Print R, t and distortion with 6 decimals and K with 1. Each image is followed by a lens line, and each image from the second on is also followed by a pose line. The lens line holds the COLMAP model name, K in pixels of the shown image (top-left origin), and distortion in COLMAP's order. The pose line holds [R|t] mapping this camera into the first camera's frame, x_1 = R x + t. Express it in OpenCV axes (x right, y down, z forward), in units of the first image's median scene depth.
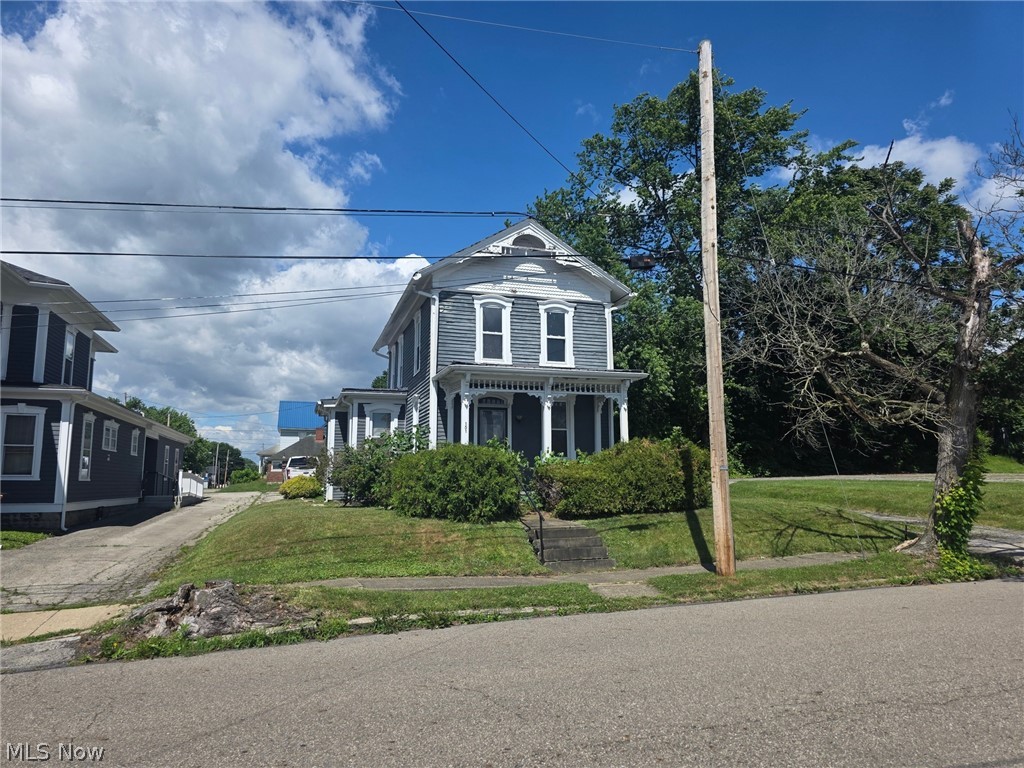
lens RADIAL K [[686.0, 0, 512.0], [0, 686.0, 384.0], [0, 0, 1]] dist [0.005808, 0.000645]
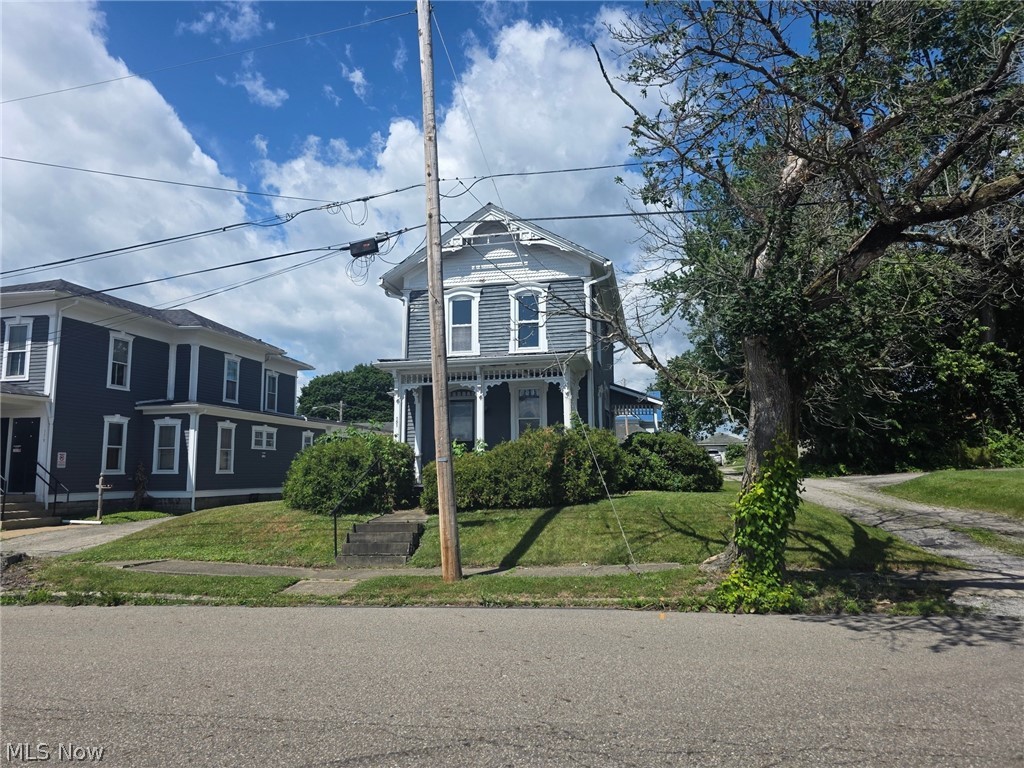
lens RADIAL K [[678.7, 0, 511.1], [0, 678.7, 370.1], [0, 0, 1]] dist [-0.001651, -0.001387]
pose [[0.864582, -0.080088, -0.496068, 0.515194], [0.079371, 0.996590, -0.022562, 0.018985], [0.496184, -0.019867, 0.867990, 0.169336]]
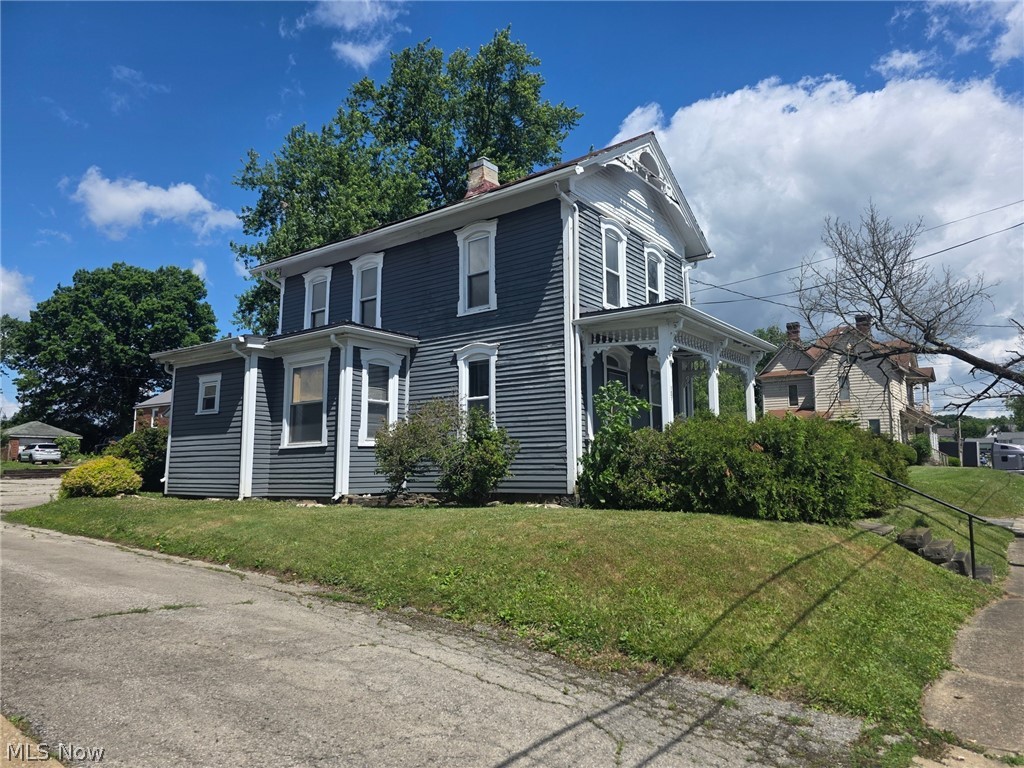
lens RADIAL K [[686.0, 0, 512.0], [0, 686.0, 384.0], [0, 0, 1]] dist [0.005808, 0.000645]
pose [[0.823111, 0.079930, 0.562228, -0.523507], [-0.085706, 0.996190, -0.016151, 0.069176], [-0.561376, -0.034893, 0.826825, 0.432654]]
